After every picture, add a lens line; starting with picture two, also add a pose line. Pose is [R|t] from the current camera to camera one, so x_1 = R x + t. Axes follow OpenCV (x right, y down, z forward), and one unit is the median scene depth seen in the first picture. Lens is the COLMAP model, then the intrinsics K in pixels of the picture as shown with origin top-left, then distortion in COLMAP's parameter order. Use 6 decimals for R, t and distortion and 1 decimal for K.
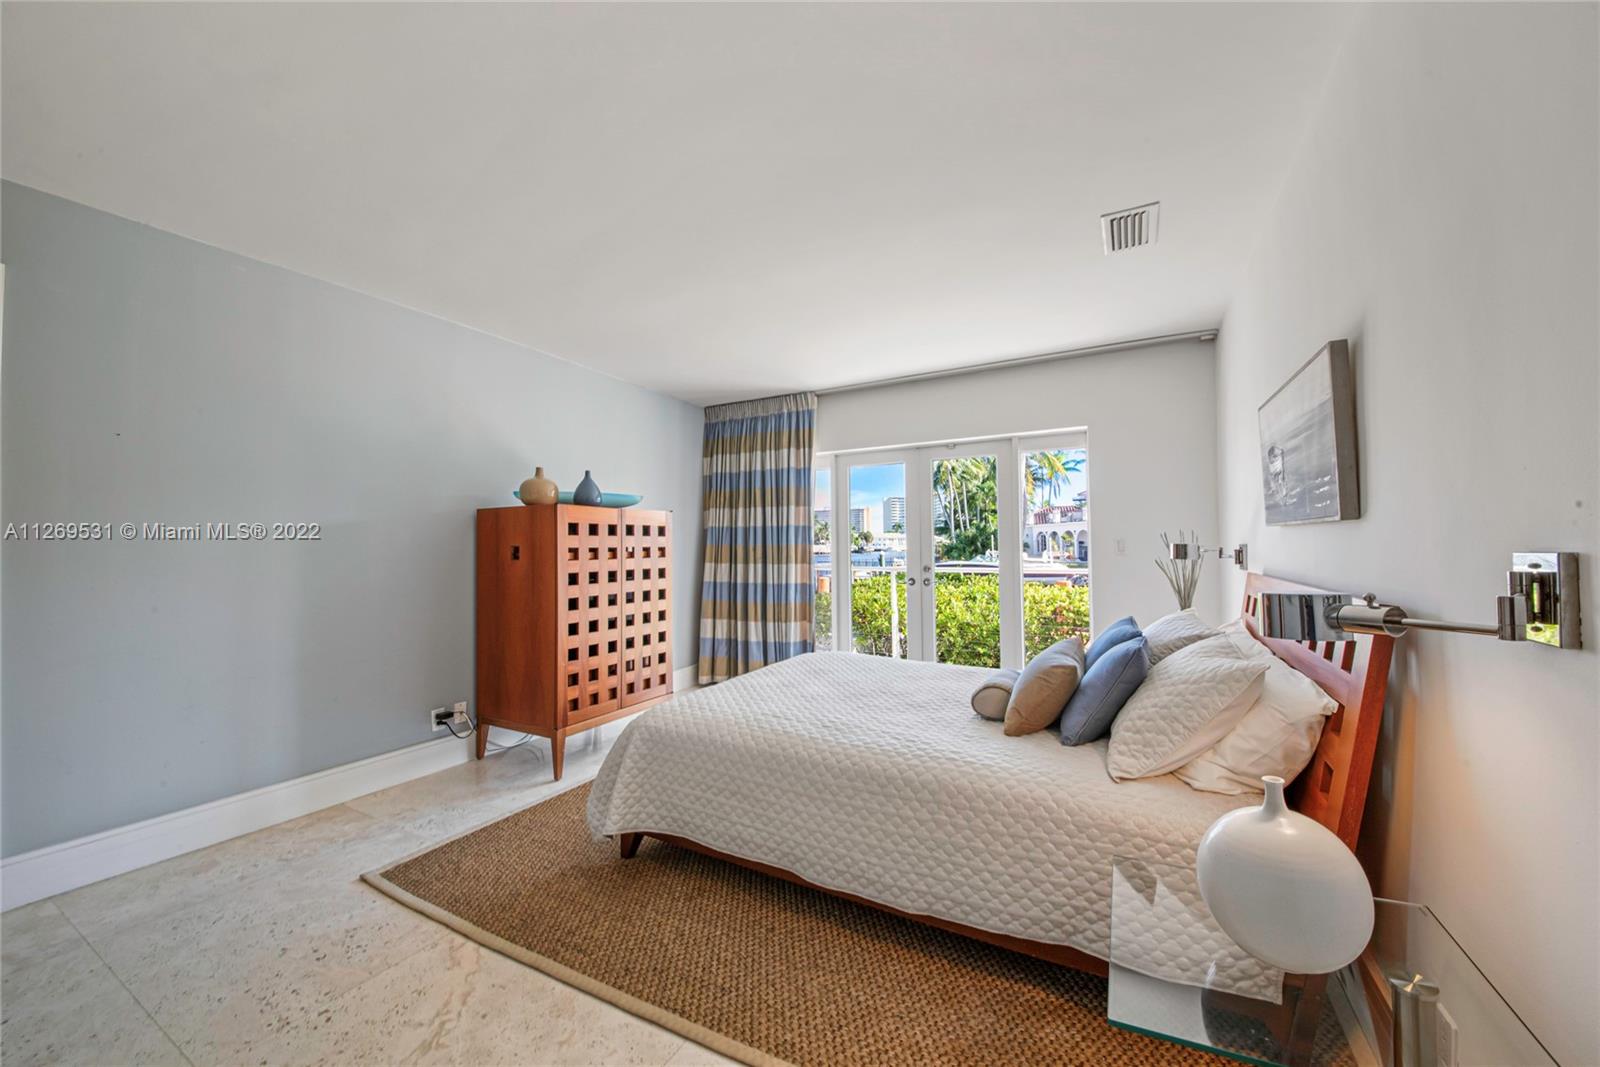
lens RADIAL K [[593.1, 0, 800.0], [0, 593.1, 533.5], [0, 0, 1]] dist [-0.001329, -0.000175]
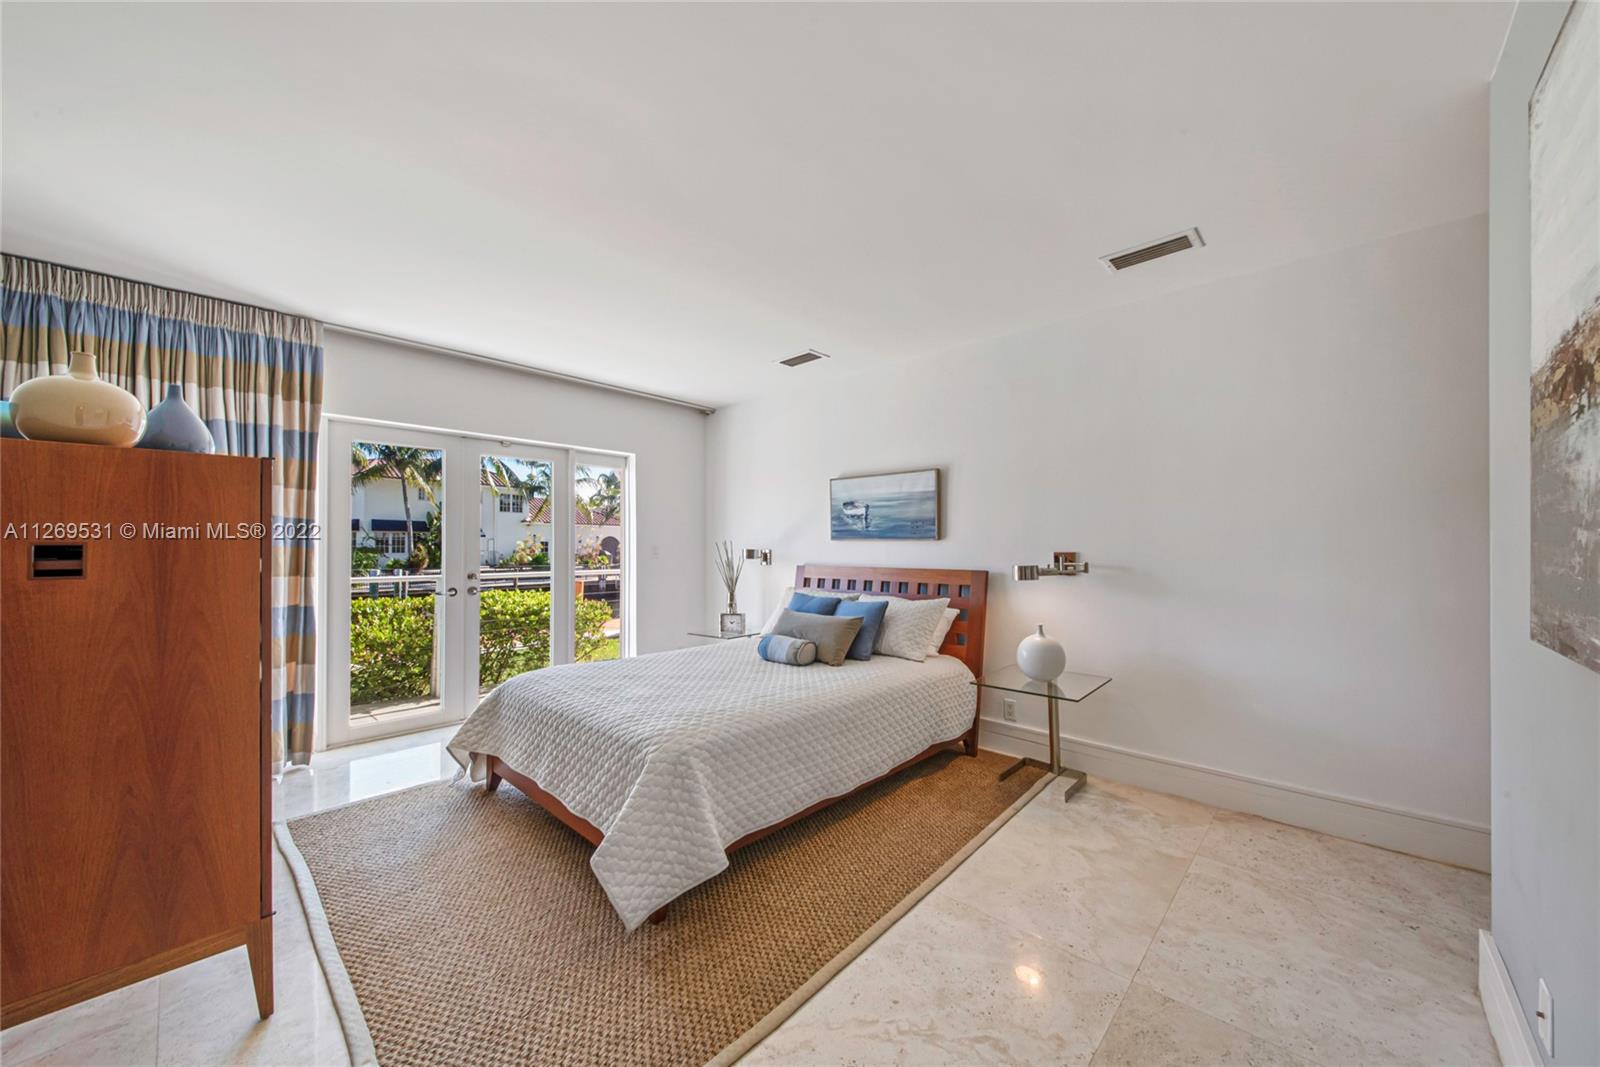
lens RADIAL K [[573.8, 0, 803.4], [0, 573.8, 559.8], [0, 0, 1]] dist [0.033745, -0.016195]
pose [[0.255809, -0.008219, 0.966693, -1.211291], [-0.020782, 0.999686, 0.013999, 0.031217], [-0.966504, -0.023671, 0.255557, 0.719575]]
